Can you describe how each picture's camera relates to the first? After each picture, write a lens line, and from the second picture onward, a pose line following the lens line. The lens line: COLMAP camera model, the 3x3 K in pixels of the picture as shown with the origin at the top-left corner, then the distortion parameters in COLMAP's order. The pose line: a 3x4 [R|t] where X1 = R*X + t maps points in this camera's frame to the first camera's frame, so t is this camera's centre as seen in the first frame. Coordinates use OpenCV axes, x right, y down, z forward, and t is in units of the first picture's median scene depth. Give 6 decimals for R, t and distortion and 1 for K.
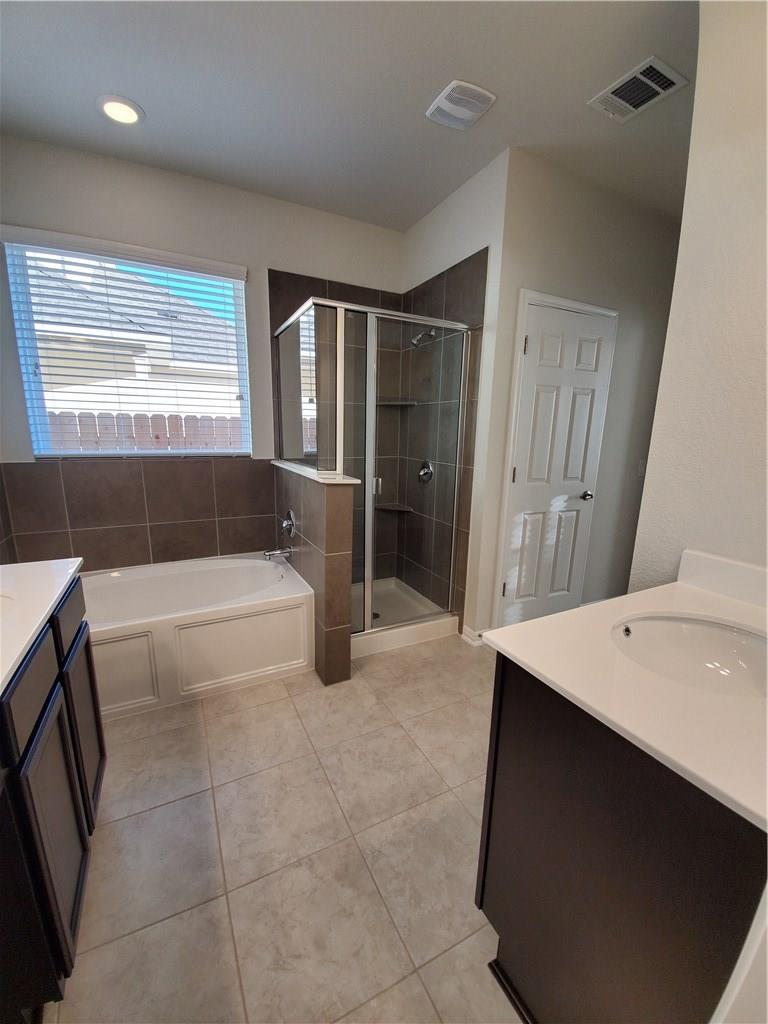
lens RADIAL K [[412.7, 0, 385.7], [0, 412.7, 518.8], [0, 0, 1]] dist [-0.009548, -0.003302]
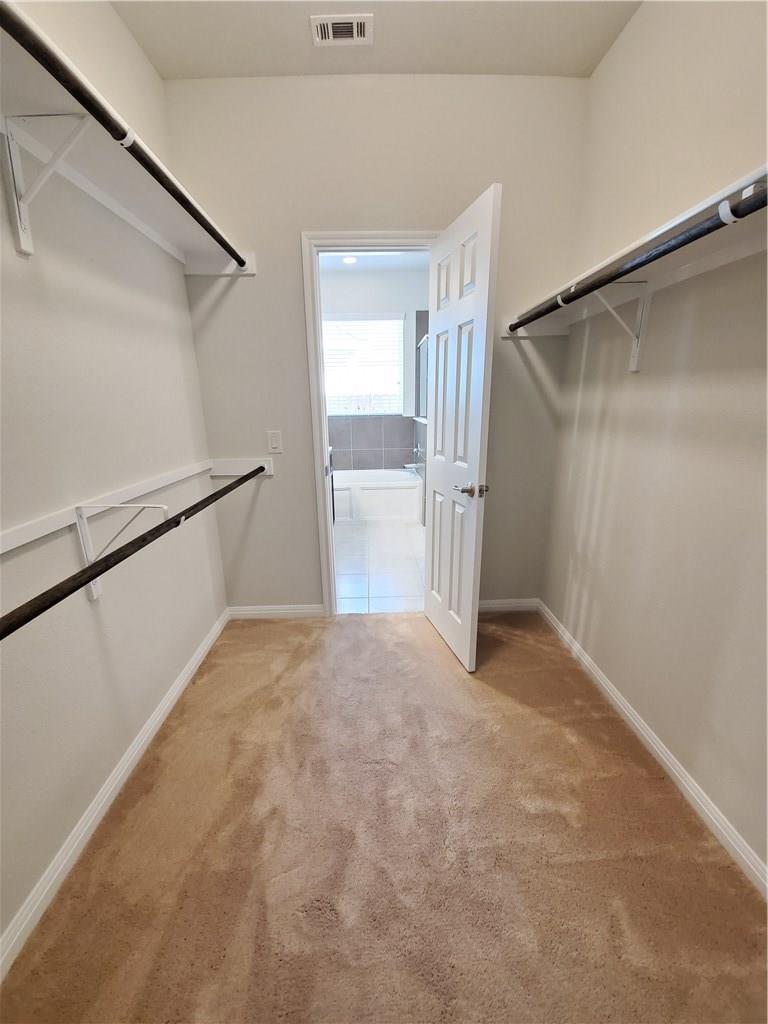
lens RADIAL K [[412.7, 0, 380.9], [0, 412.7, 513.8], [0, 0, 1]] dist [-0.009548, -0.003302]
pose [[0.898086, 0.082059, -0.432097, 0.452102], [-0.055229, 0.995705, 0.074303, 0.168574], [0.436339, -0.042866, 0.898761, -0.773992]]
